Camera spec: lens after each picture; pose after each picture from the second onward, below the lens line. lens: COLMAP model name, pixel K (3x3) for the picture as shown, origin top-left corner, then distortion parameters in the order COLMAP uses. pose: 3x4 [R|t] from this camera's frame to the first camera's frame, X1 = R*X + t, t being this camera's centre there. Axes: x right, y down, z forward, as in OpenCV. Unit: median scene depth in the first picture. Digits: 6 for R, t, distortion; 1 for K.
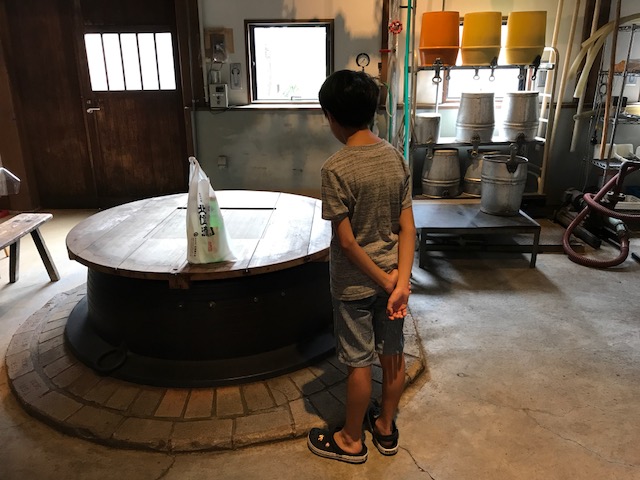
lens RADIAL K [[529.8, 0, 320.0], [0, 529.8, 240.0], [0, 0, 1]] dist [-0.000331, 0.001685]
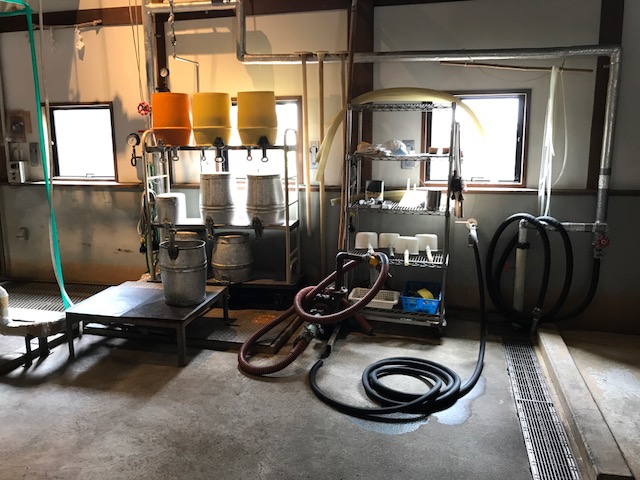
lens RADIAL K [[529.8, 0, 320.0], [0, 529.8, 240.0], [0, 0, 1]] dist [-0.000331, 0.001685]
pose [[0.973818, 0.045394, -0.222750, 0.661754], [-0.074854, 0.989247, -0.125646, -0.051831], [0.214651, 0.139030, 0.966745, 0.129406]]
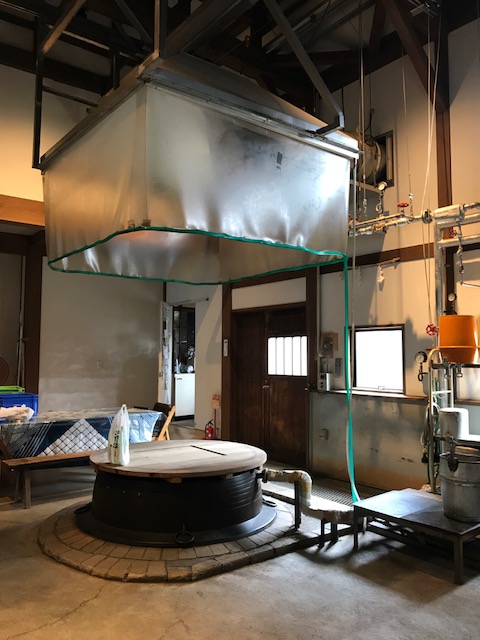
lens RADIAL K [[529.8, 0, 239.5], [0, 529.8, 307.5], [0, 0, 1]] dist [-0.000331, 0.001685]
pose [[0.626268, -0.056064, -0.777589, 0.717667], [-0.261909, 0.924311, -0.277583, -0.027016], [0.734297, 0.377499, 0.564183, 0.050689]]
